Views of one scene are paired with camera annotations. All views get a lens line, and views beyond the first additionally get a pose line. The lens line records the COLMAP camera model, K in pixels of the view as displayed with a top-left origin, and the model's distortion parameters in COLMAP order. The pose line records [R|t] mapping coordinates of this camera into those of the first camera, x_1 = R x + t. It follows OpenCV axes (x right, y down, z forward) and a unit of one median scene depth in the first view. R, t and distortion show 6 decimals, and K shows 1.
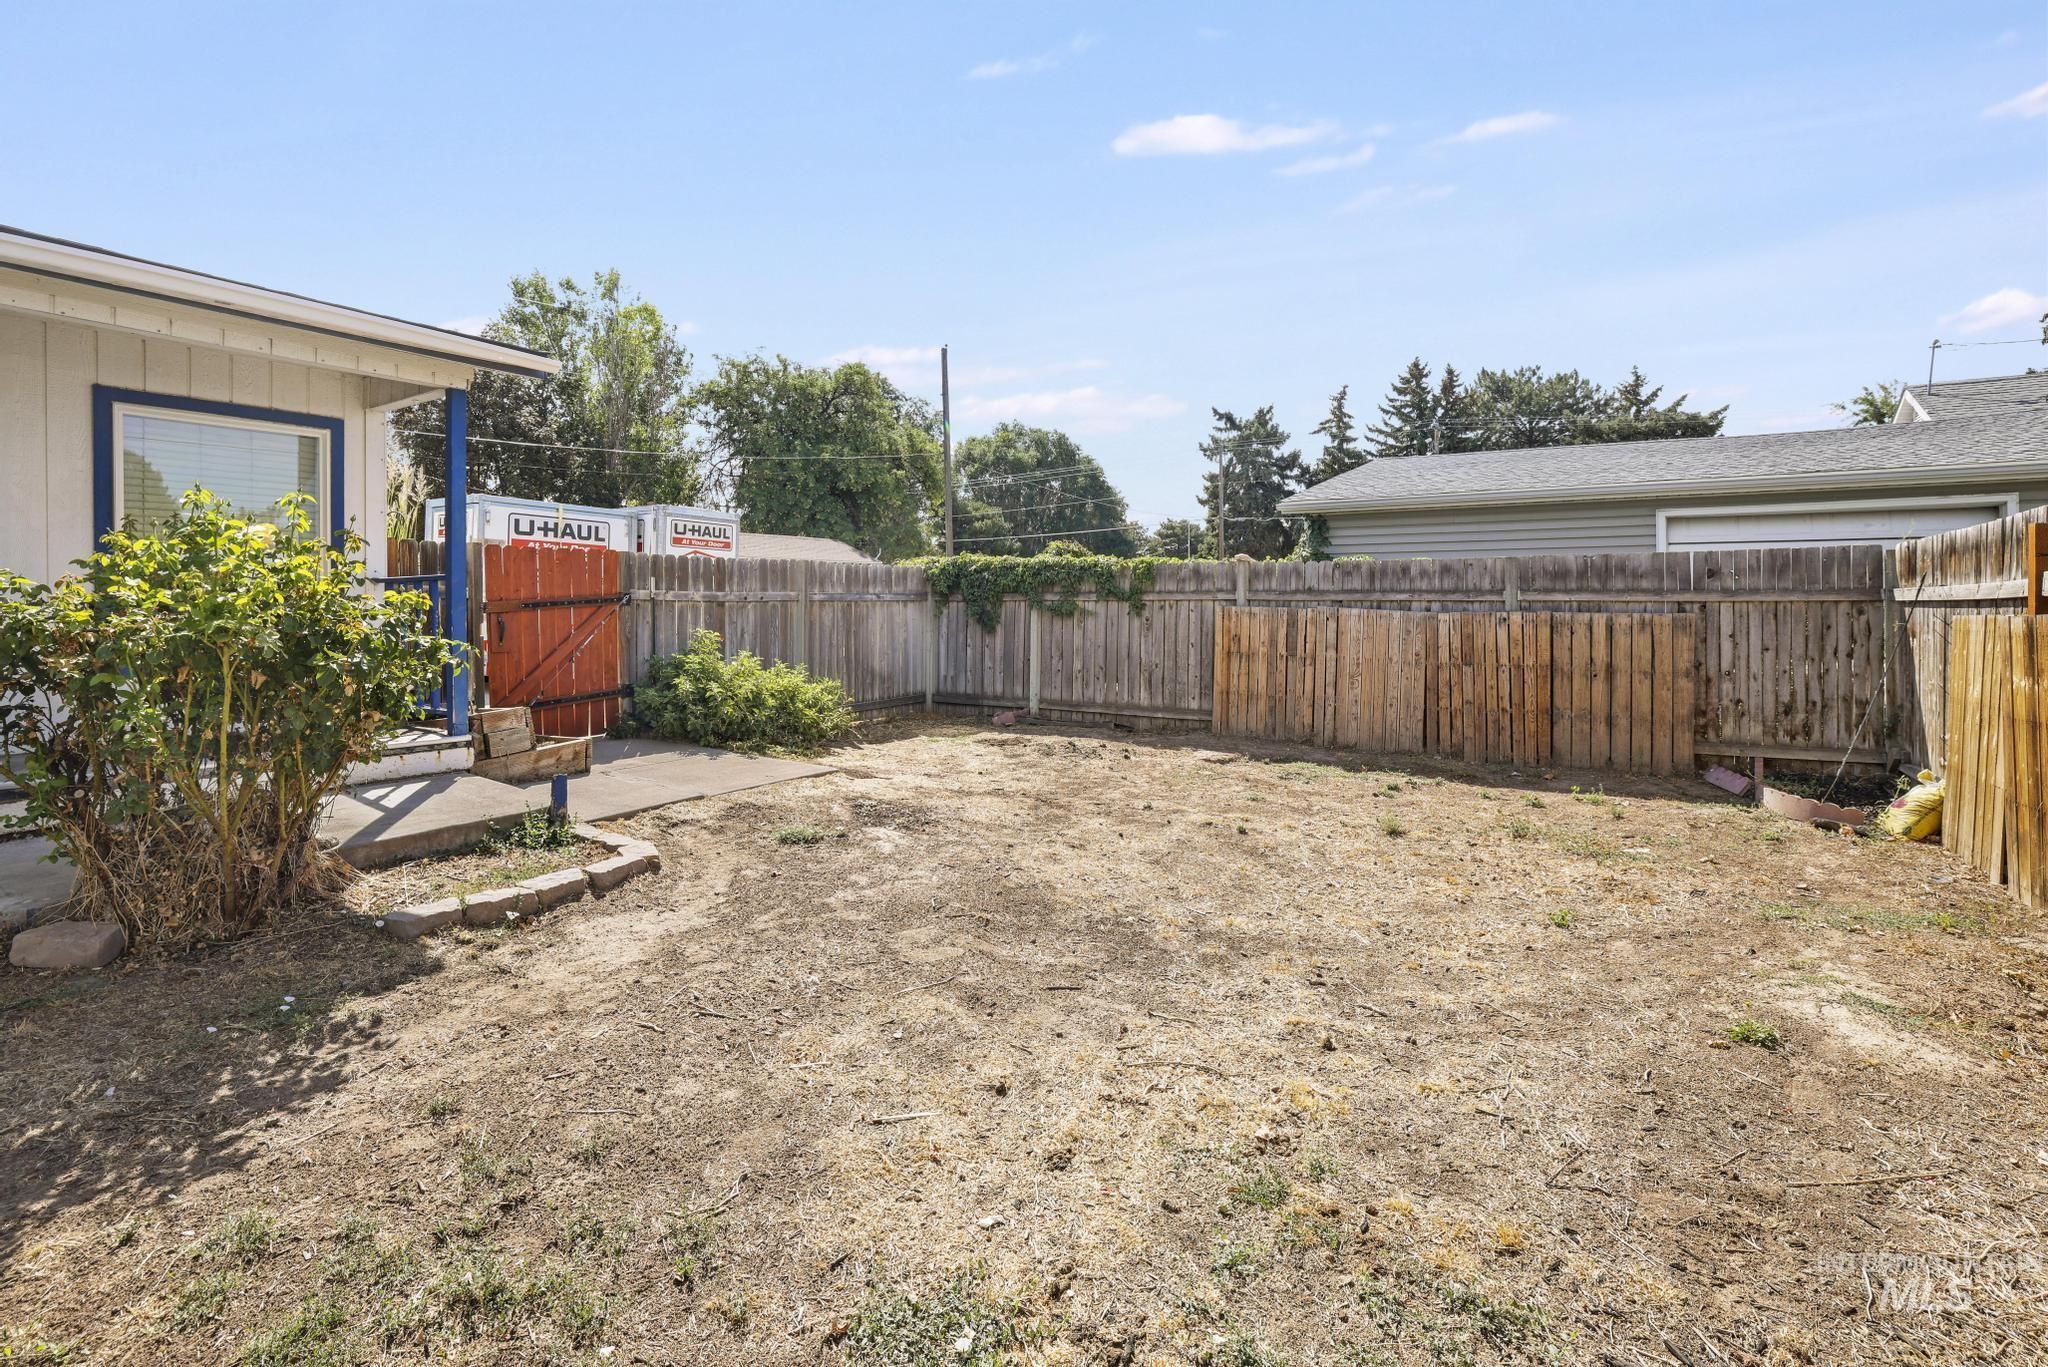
lens RADIAL K [[927.7, 0, 1006.2], [0, 927.7, 607.4], [0, 0, 1]] dist [-0.049698, 0.016070]
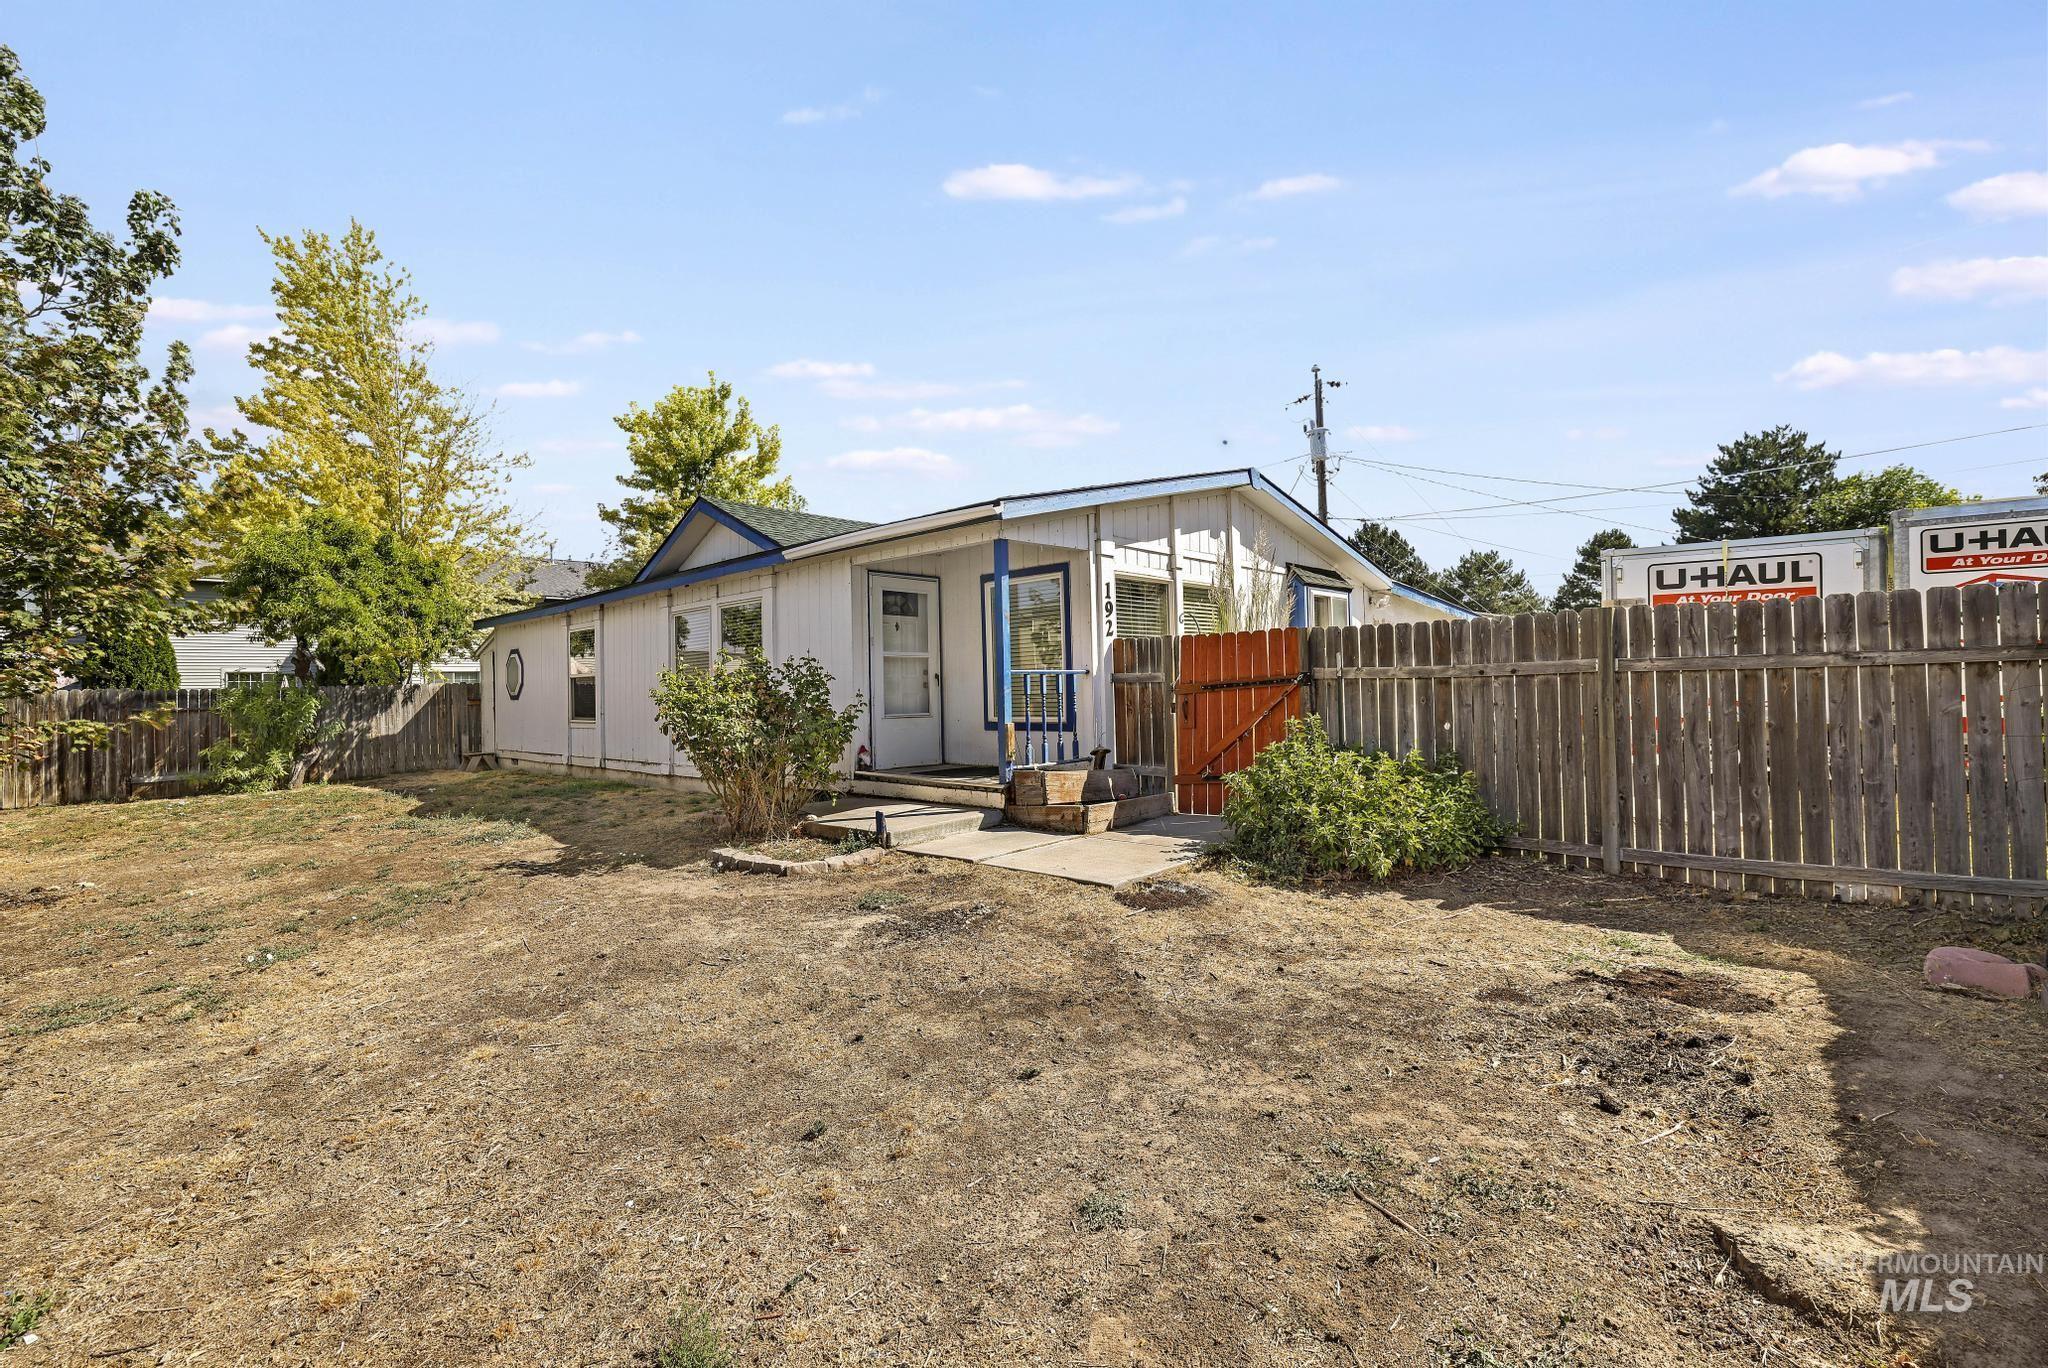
lens RADIAL K [[900.5, 0, 1027.6], [0, 900.5, 663.6], [0, 0, 1]] dist [-0.044164, 0.007906]
pose [[-0.158106, -0.020104, -0.987217, 0.820449], [0.020909, 0.999500, -0.023703, -0.013892], [0.987201, -0.024389, -0.157607, 1.347336]]
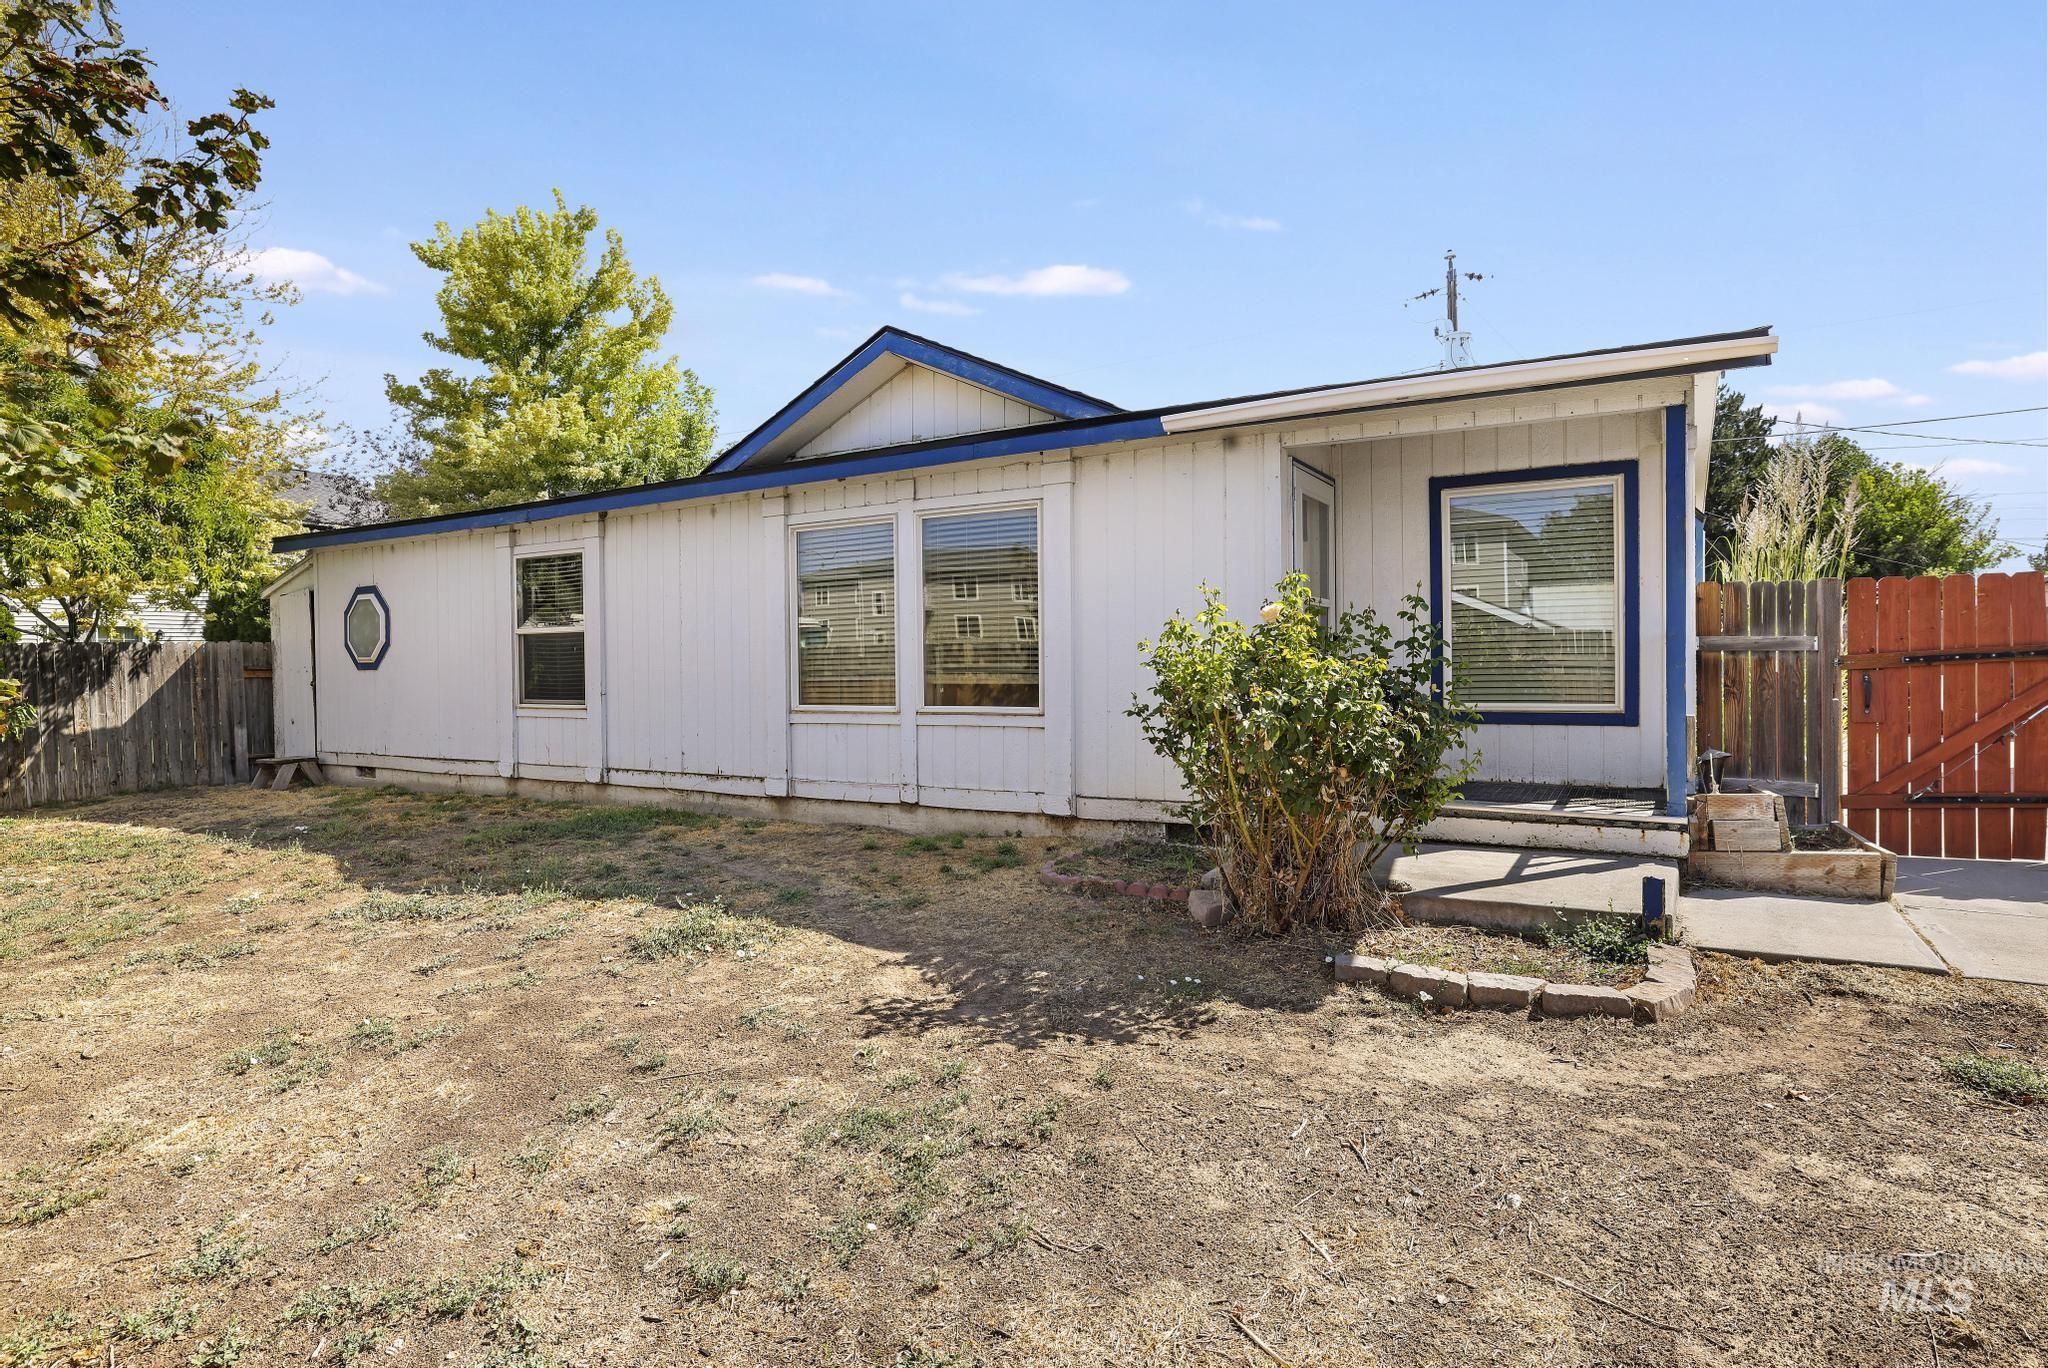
lens RADIAL K [[1072.0, 0, 1023.4], [0, 1072.0, 674.9], [0, 0, 1]] dist [-0.015189, 0.001700]
pose [[0.058535, 0.016927, -0.998142, 0.372708], [0.008734, 0.999809, 0.017467, -0.014756], [0.998247, -0.009740, 0.058376, 0.358947]]
